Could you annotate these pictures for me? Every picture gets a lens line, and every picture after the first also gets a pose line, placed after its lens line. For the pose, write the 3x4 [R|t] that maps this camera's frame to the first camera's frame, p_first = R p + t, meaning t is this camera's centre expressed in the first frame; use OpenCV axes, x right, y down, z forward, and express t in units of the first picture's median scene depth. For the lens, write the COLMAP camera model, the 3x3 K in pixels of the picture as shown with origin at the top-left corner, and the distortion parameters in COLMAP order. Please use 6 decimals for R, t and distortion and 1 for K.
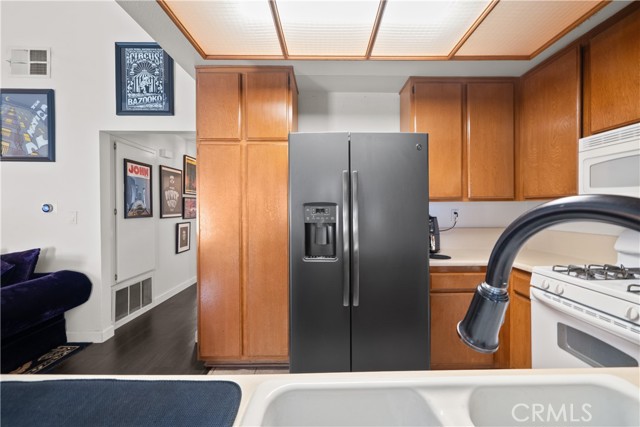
lens RADIAL K [[257.5, 0, 326.1], [0, 257.5, 209.3], [0, 0, 1]] dist [-0.003269, 0.001682]
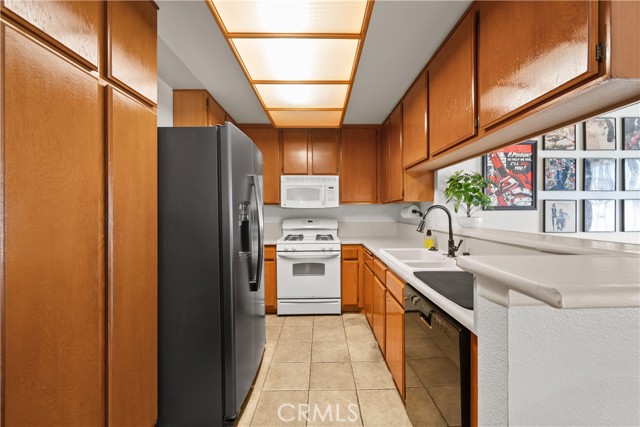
lens RADIAL K [[257.5, 0, 324.8], [0, 257.5, 210.4], [0, 0, 1]] dist [-0.003269, 0.001682]
pose [[-0.015242, 0.009055, 0.999843, -0.792036], [0.008502, 0.999924, -0.008926, 0.017016], [-0.999848, 0.008365, -0.015318, 0.516652]]
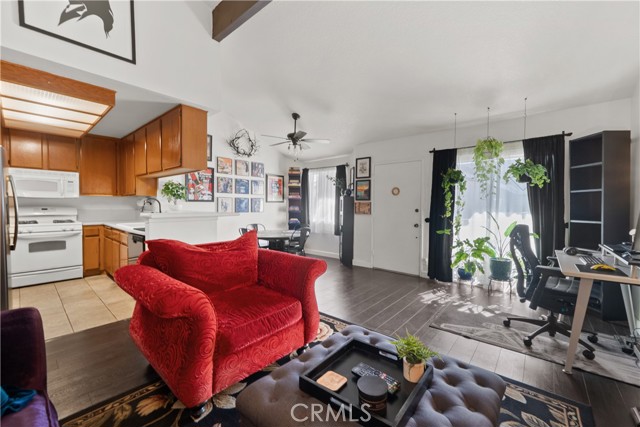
lens RADIAL K [[257.5, 0, 325.6], [0, 257.5, 212.5], [0, 0, 1]] dist [-0.003269, 0.001682]
pose [[-0.762137, -0.019803, 0.647113, -1.983301], [-0.001055, 0.999569, 0.029347, 0.039703], [-0.647415, 0.021683, -0.761829, 0.691293]]
